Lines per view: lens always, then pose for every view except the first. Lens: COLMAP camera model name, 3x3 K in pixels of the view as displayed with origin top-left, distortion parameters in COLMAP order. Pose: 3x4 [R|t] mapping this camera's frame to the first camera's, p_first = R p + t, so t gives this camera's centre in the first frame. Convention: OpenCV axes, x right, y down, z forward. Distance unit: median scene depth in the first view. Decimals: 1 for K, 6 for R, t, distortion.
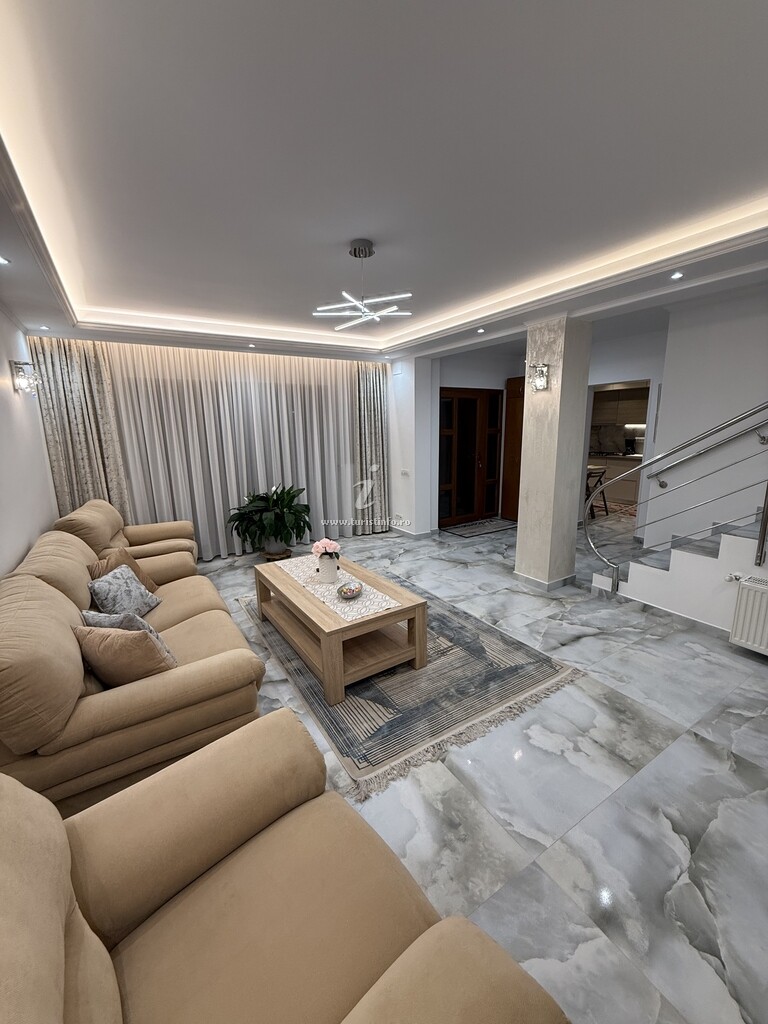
lens RADIAL K [[406.3, 0, 382.9], [0, 406.3, 507.8], [0, 0, 1]] dist [-0.002267, 0.000610]
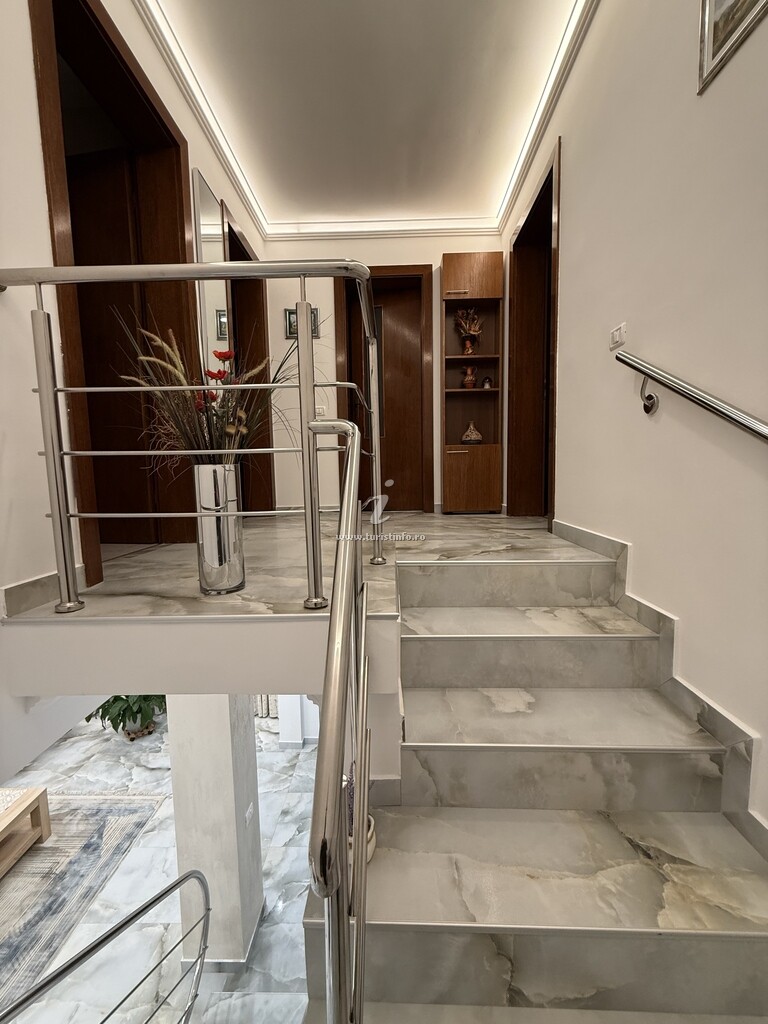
lens RADIAL K [[406.3, 0, 383.9], [0, 406.3, 517.5], [0, 0, 1]] dist [-0.002267, 0.000610]
pose [[0.841697, 0.061517, -0.536435, 1.413445], [-0.102450, 0.993637, -0.046801, -0.785844], [0.530142, 0.094350, 0.842643, 0.729231]]
